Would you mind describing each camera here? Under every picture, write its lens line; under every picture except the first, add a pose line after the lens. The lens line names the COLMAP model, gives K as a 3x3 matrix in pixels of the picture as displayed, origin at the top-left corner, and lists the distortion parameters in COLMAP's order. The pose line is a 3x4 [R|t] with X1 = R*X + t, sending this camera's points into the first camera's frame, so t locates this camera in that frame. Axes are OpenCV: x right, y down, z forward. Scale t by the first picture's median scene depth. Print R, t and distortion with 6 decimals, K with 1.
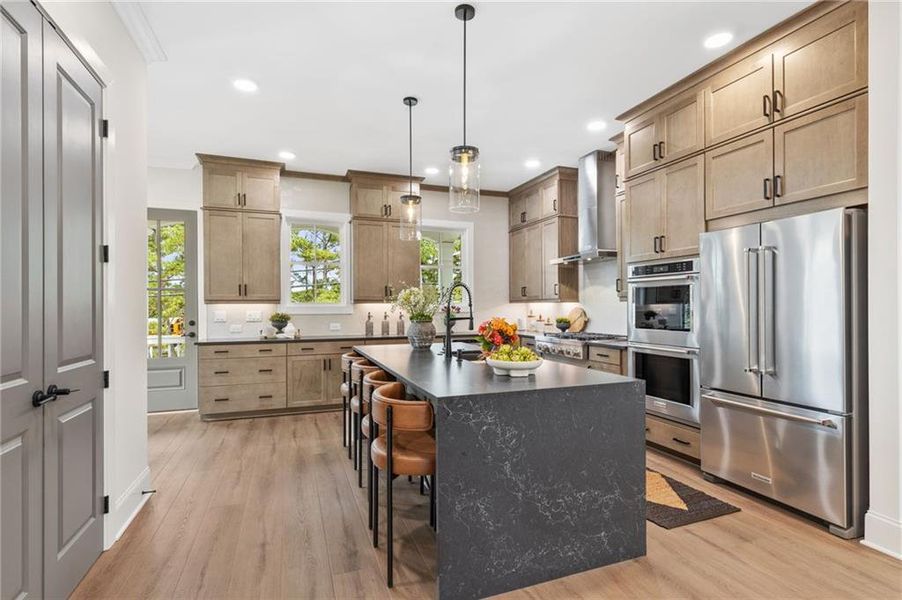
lens RADIAL K [[430.0, 0, 451.0], [0, 430.0, 300.0], [0, 0, 1]] dist [0.000610, 0.000025]
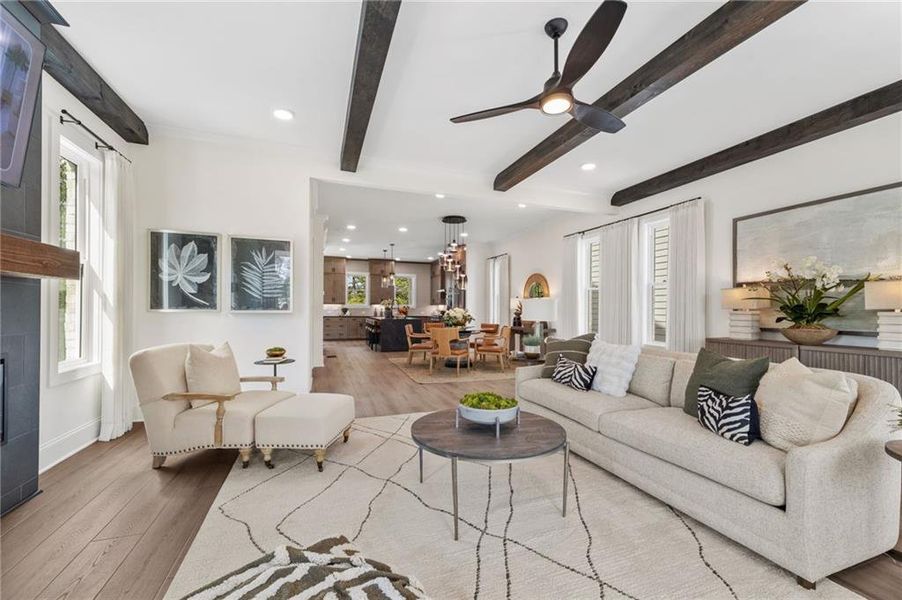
lens RADIAL K [[430.0, 0, 451.0], [0, 430.0, 300.0], [0, 0, 1]] dist [0.000610, 0.000025]
pose [[0.998715, 0.012711, -0.049057, 0.462211], [-0.013170, 0.999872, -0.009048, -0.003716], [0.048935, 0.009682, 0.998755, -1.872231]]
